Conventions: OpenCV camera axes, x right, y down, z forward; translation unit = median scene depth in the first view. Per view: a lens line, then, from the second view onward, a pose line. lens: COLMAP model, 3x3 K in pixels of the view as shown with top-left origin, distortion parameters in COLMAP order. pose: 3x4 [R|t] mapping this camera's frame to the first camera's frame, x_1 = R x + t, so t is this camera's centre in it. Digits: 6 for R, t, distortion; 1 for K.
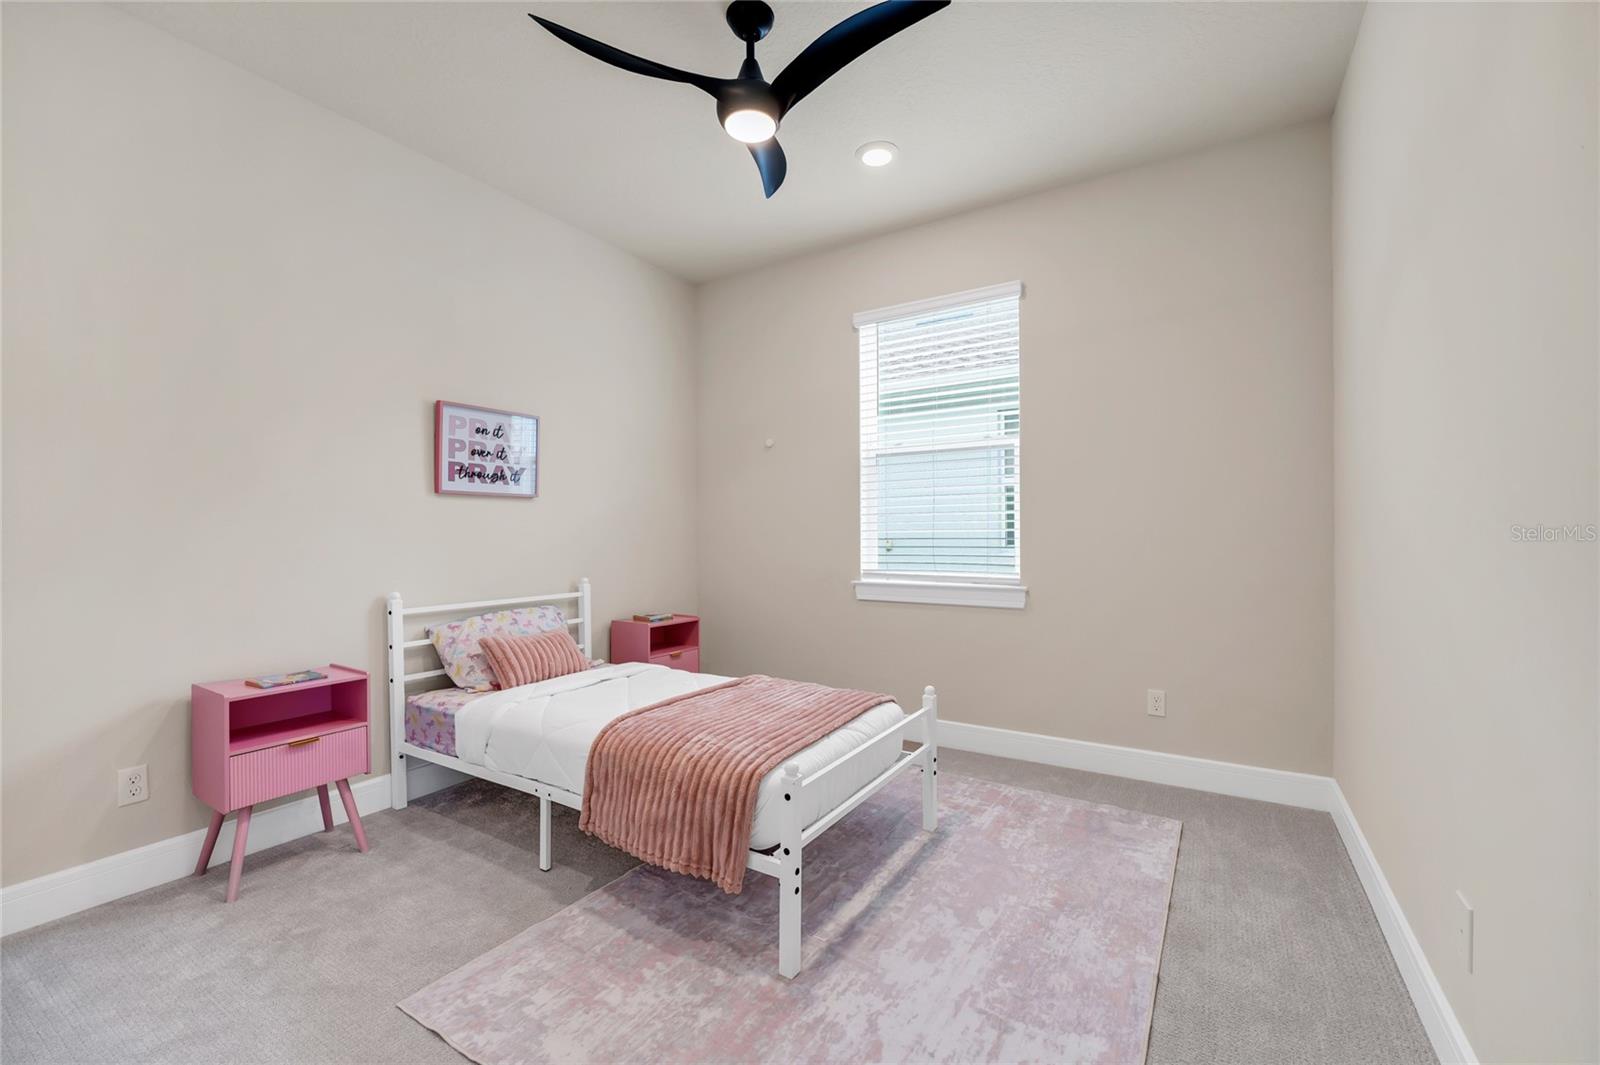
lens RADIAL K [[658.6, 0, 802.4], [0, 658.6, 532.9], [0, 0, 1]] dist [0.002951, -0.001860]
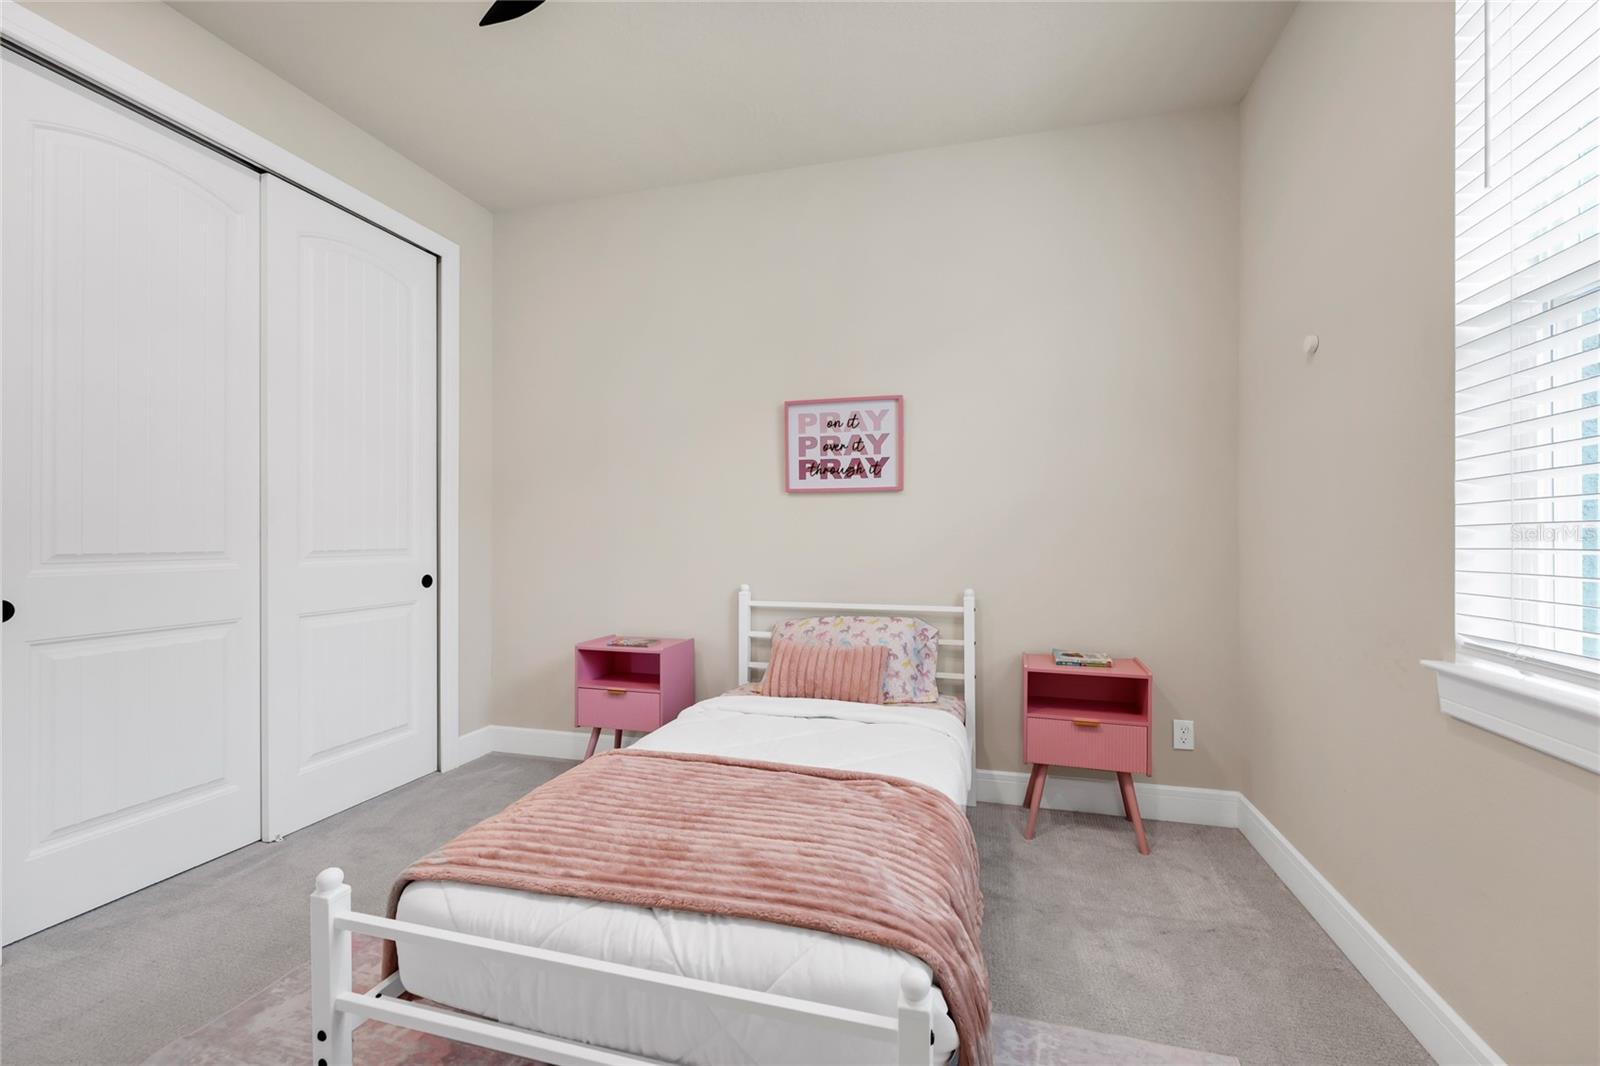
lens RADIAL K [[658.6, 0, 805.0], [0, 658.6, 538.0], [0, 0, 1]] dist [0.002951, -0.001860]
pose [[0.280957, 0.010813, -0.959659, 0.412948], [-0.000728, 0.999939, 0.011053, -0.000647], [0.959720, -0.002407, 0.280948, 0.688831]]
